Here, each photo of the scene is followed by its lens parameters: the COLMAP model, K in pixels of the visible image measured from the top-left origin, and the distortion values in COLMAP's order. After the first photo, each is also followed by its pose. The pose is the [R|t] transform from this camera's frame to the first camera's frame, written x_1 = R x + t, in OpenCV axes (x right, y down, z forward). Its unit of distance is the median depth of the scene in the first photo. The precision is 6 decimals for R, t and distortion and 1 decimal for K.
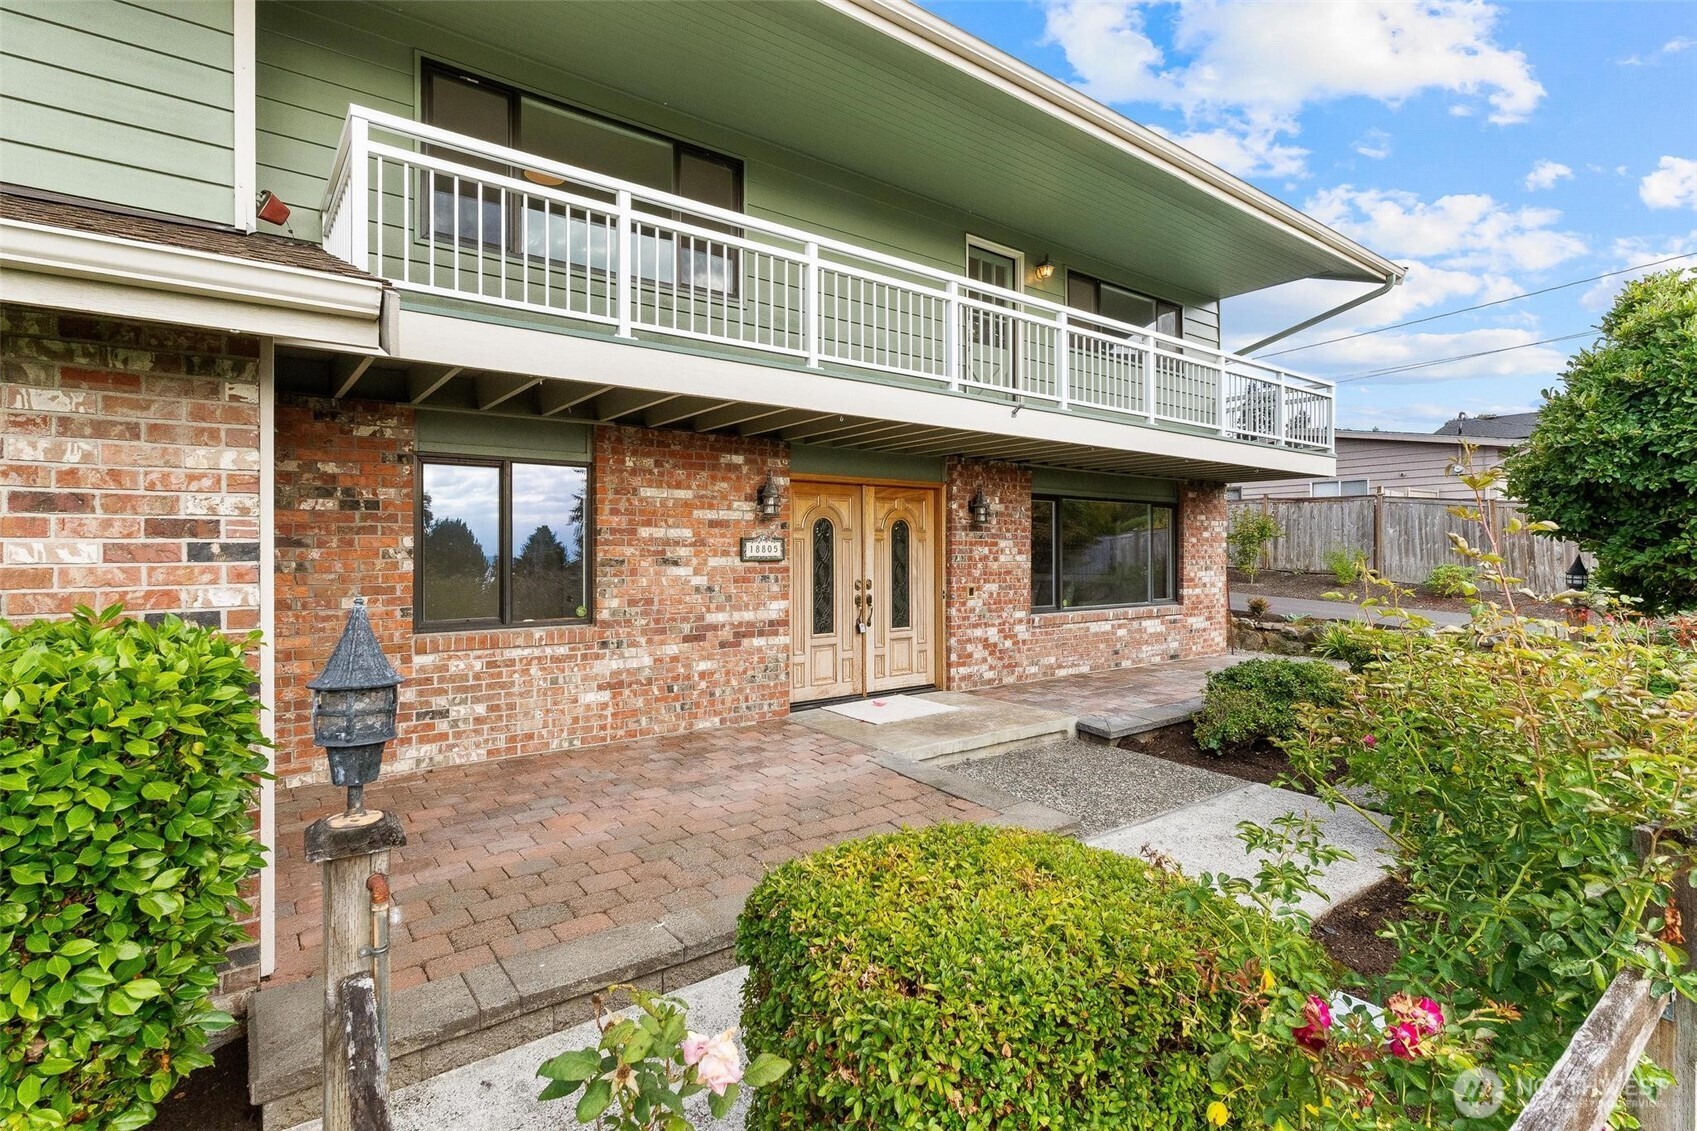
lens RADIAL K [[816.2, 0, 859.8], [0, 816.2, 545.2], [0, 0, 1]] dist [0.002136, 0.000748]
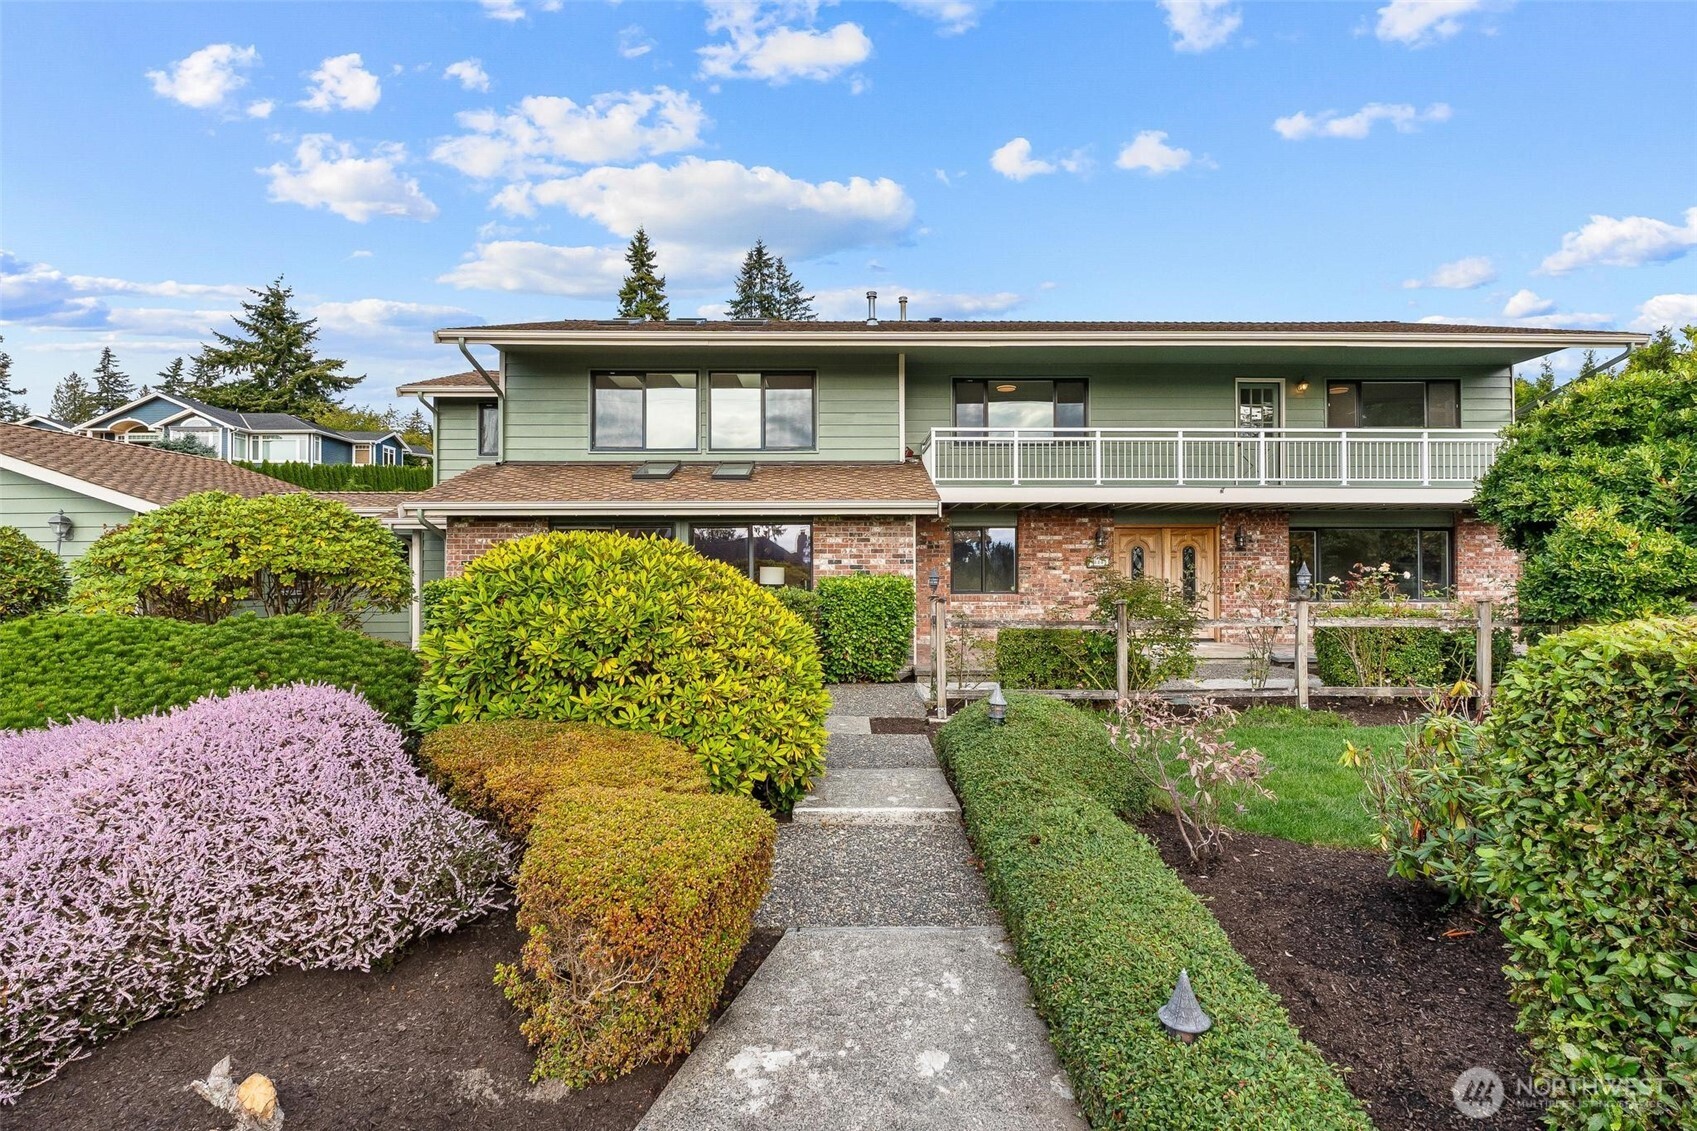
lens RADIAL K [[816.2, 0, 860.1], [0, 816.2, 568.6], [0, 0, 1]] dist [0.002136, 0.000748]
pose [[0.804159, -0.004337, -0.594398, 0.521617], [0.005565, 0.999984, 0.000233, 0.014241], [0.594388, -0.003495, 0.804171, -0.860522]]
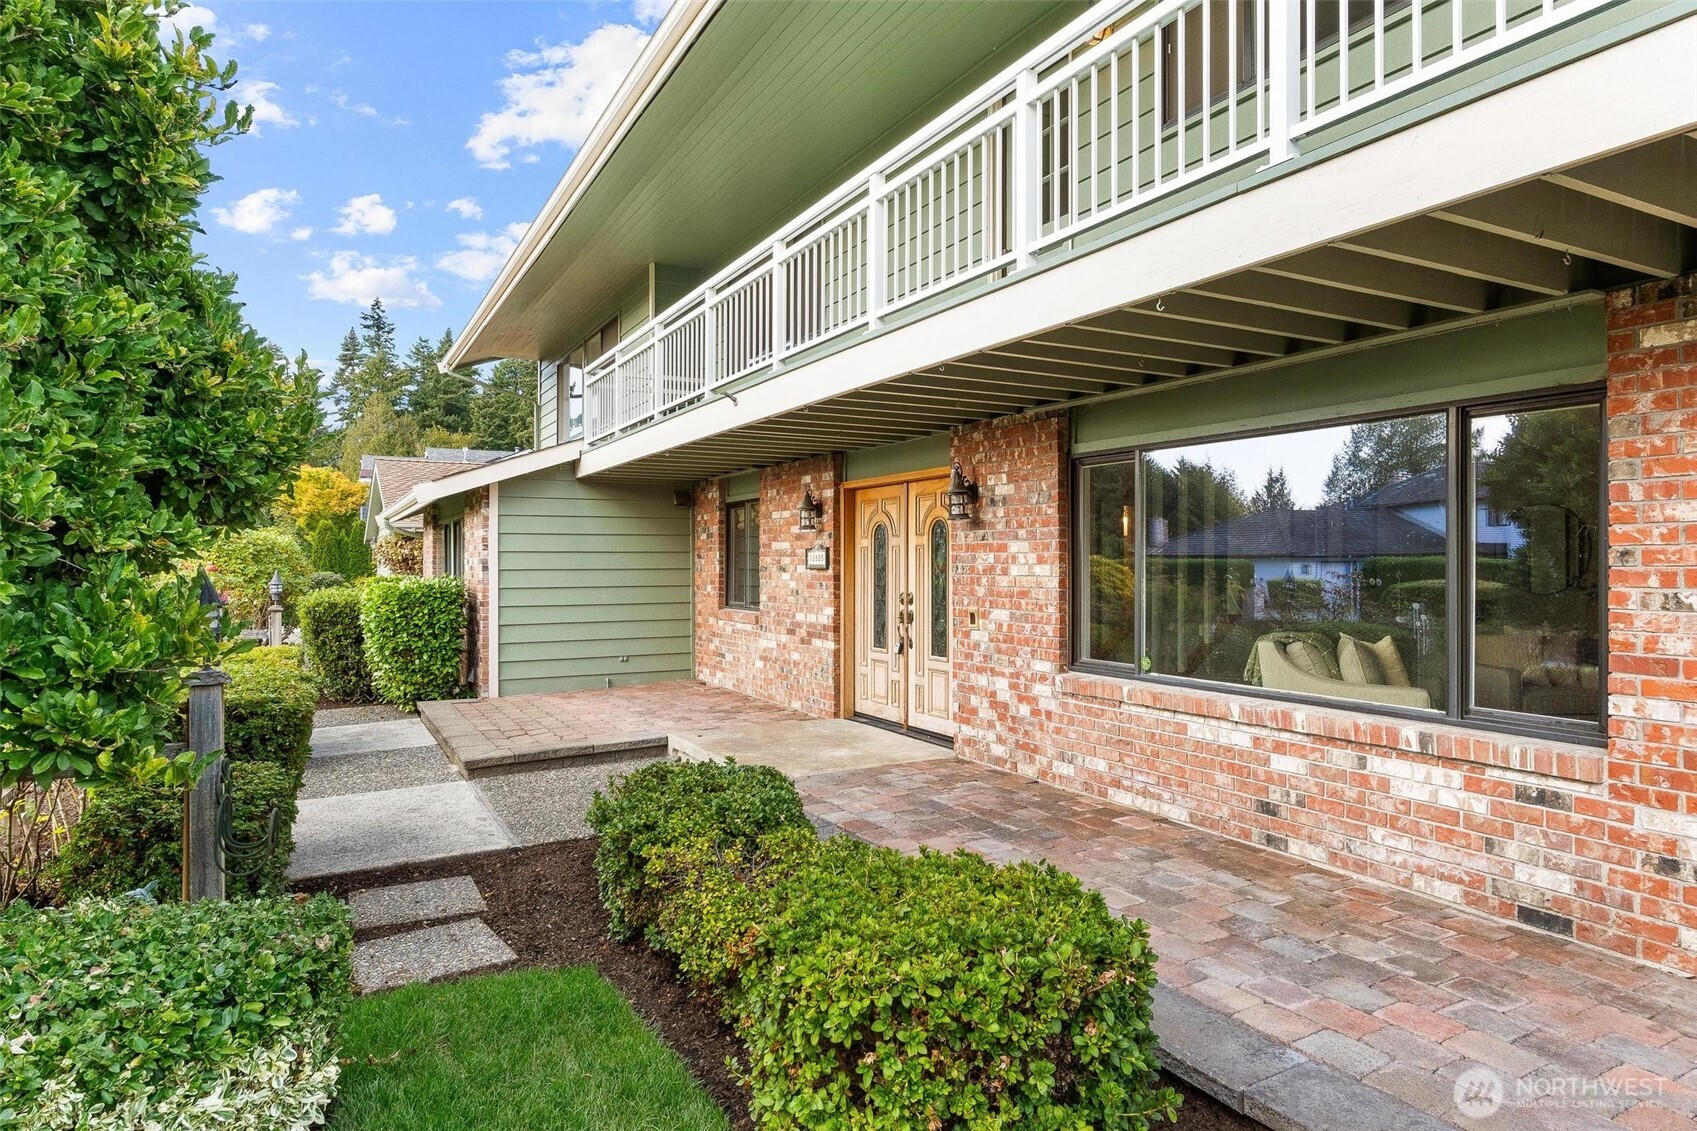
lens RADIAL K [[1006.8, 0, 850.8], [0, 1006.8, 567.4], [0, 0, 1]] dist [-0.002348, -0.000280]
pose [[-0.161702, 0.002849, -0.986836, 0.986382], [0.006119, 0.999980, 0.001885, 0.012013], [0.986821, -0.005734, -0.161716, 1.036234]]
